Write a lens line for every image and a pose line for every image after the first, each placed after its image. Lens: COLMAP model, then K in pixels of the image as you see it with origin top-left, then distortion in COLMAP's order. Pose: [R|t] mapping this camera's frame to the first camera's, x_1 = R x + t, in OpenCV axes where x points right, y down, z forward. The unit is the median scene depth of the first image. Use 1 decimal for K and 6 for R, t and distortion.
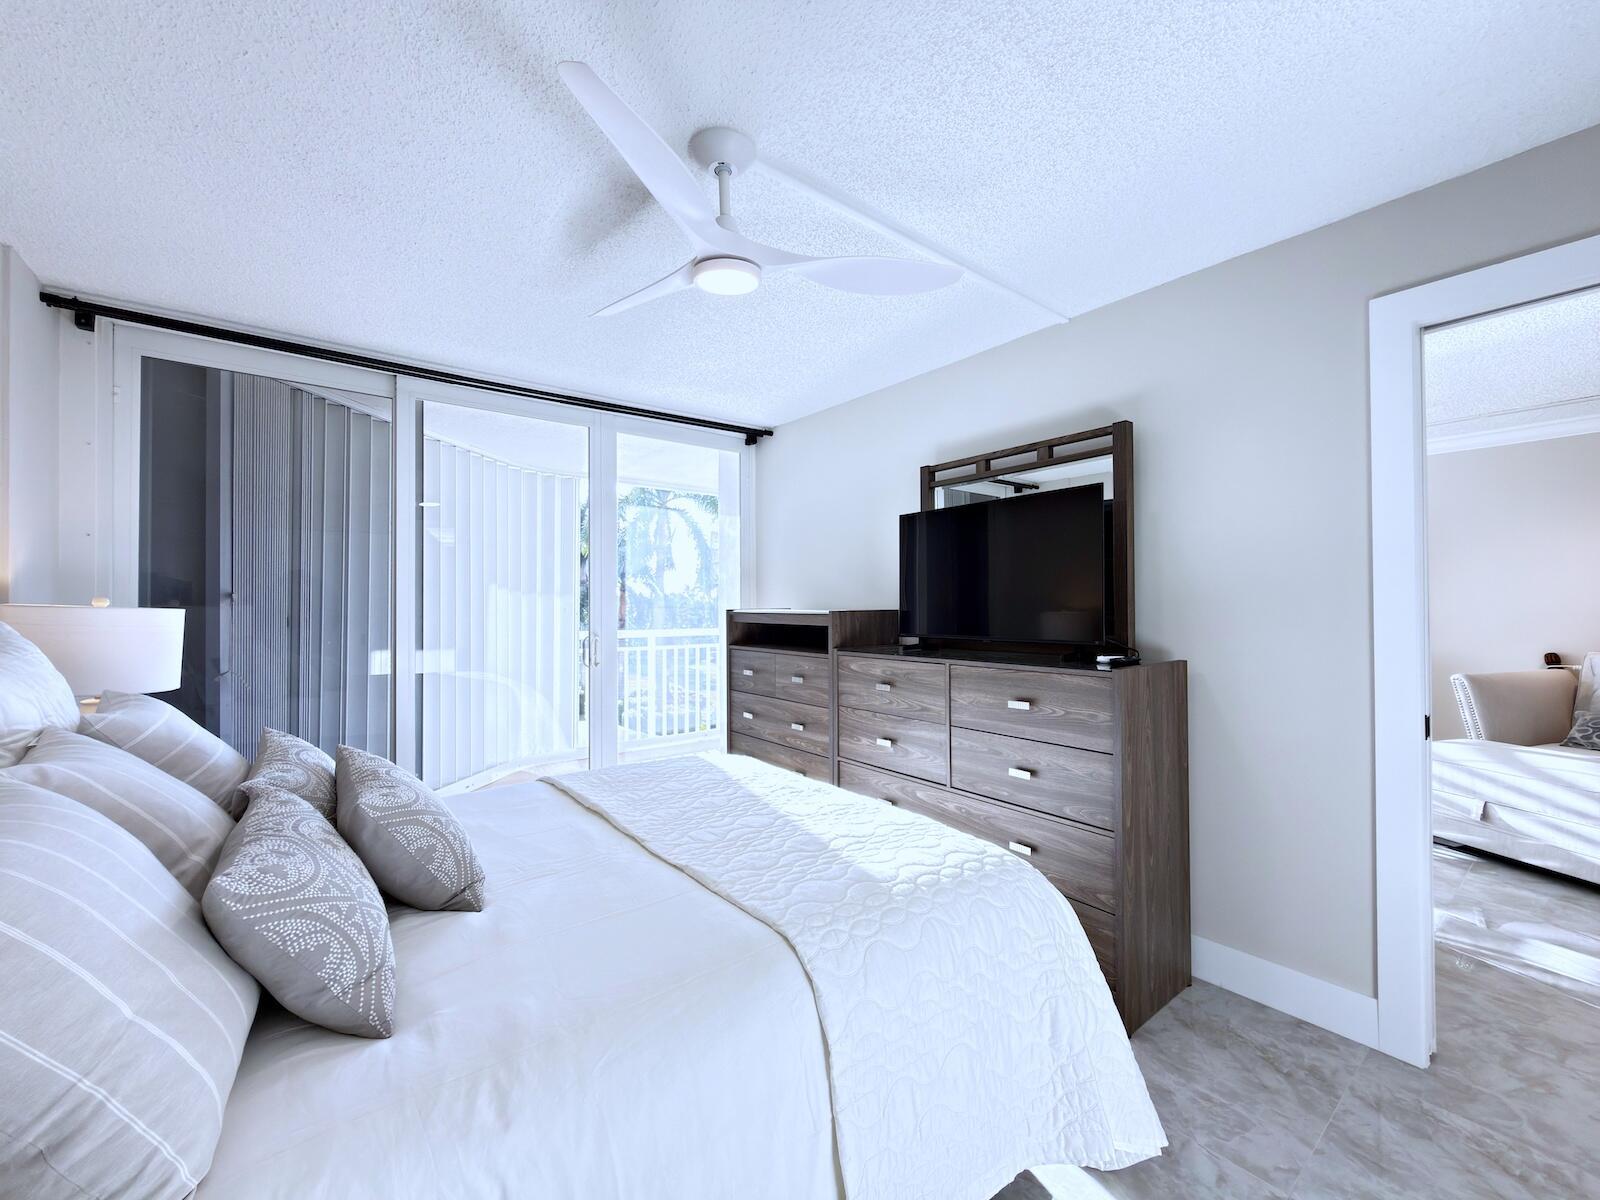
lens RADIAL K [[649.4, 0, 810.3], [0, 649.4, 598.6], [0, 0, 1]] dist [0.002207, 0.000447]
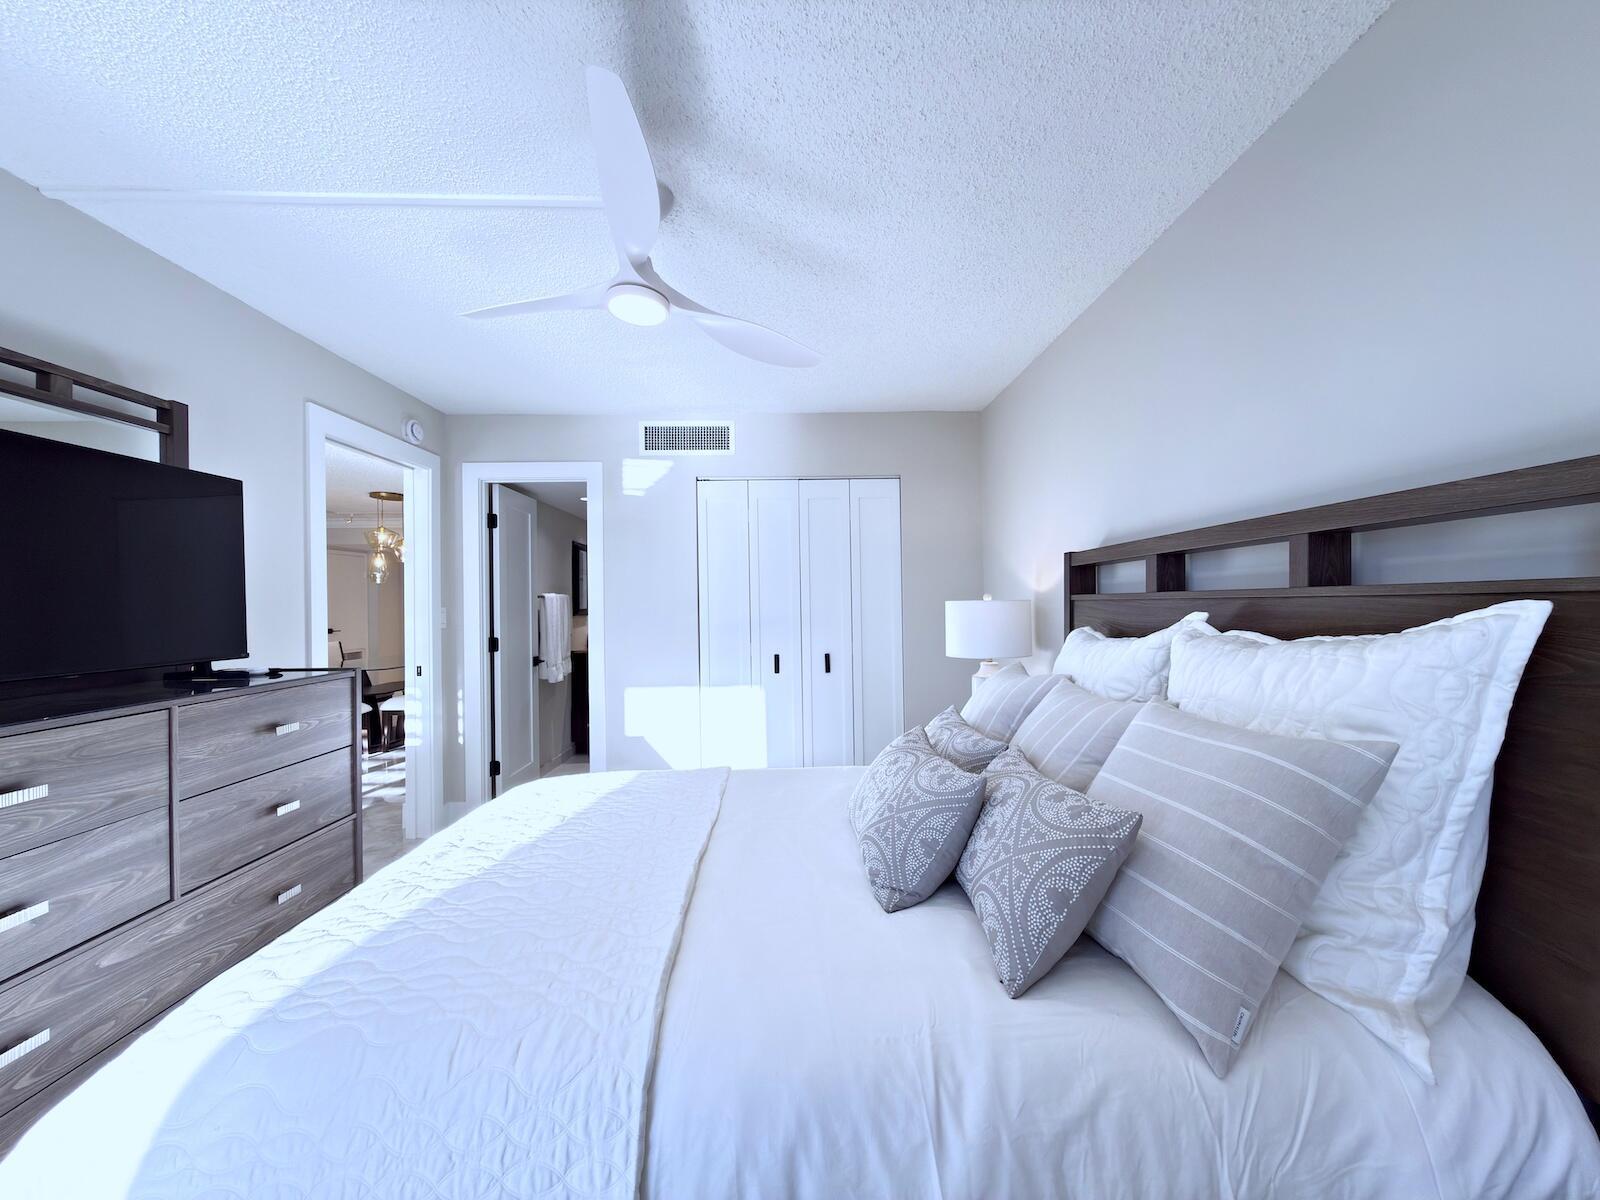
lens RADIAL K [[649.4, 0, 802.1], [0, 649.4, 601.9], [0, 0, 1]] dist [0.002207, 0.000447]
pose [[-0.800394, 0.023180, 0.599026, -0.663304], [0.017473, 0.999730, -0.015340, 0.018767], [-0.599220, -0.001812, -0.800582, 1.136372]]
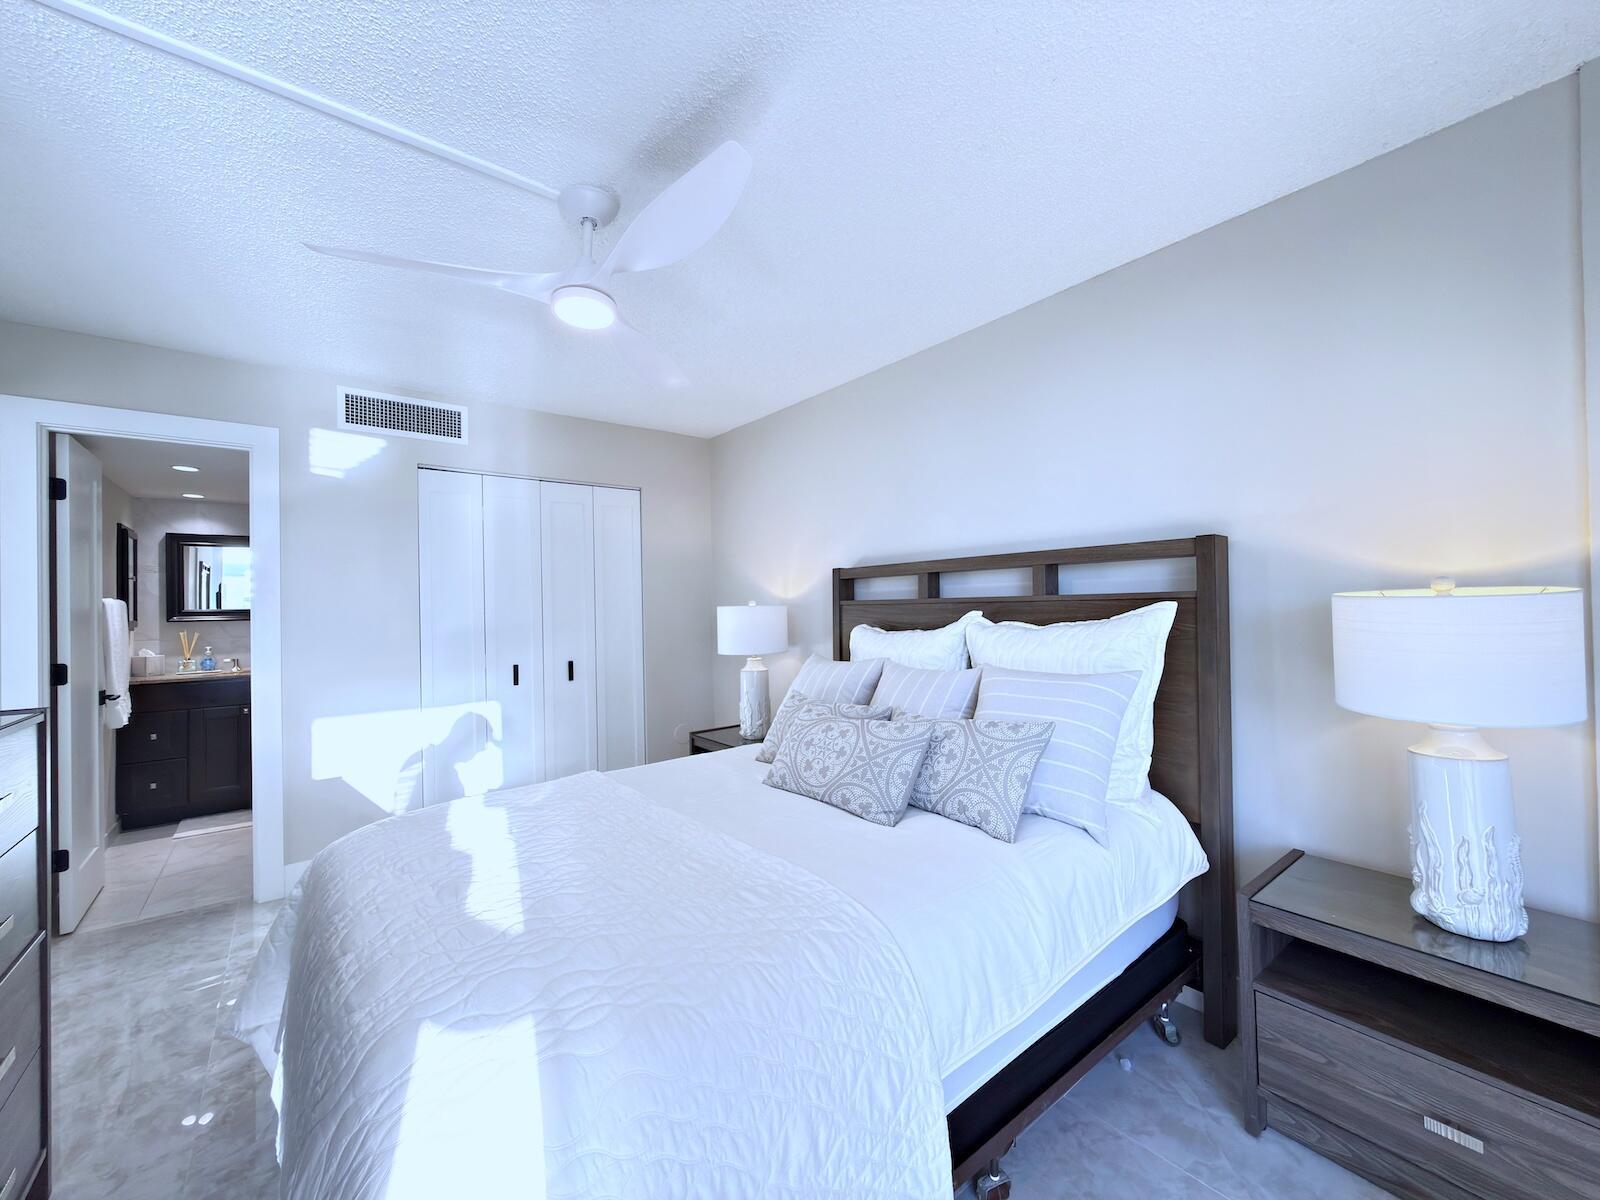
lens RADIAL K [[649.4, 0, 815.8], [0, 649.4, 596.8], [0, 0, 1]] dist [0.002207, 0.000447]
pose [[-0.999338, 0.029088, -0.021855, -0.316223], [0.029528, 0.999362, -0.020074, 0.016822], [0.021258, -0.020706, -0.999560, 1.395564]]
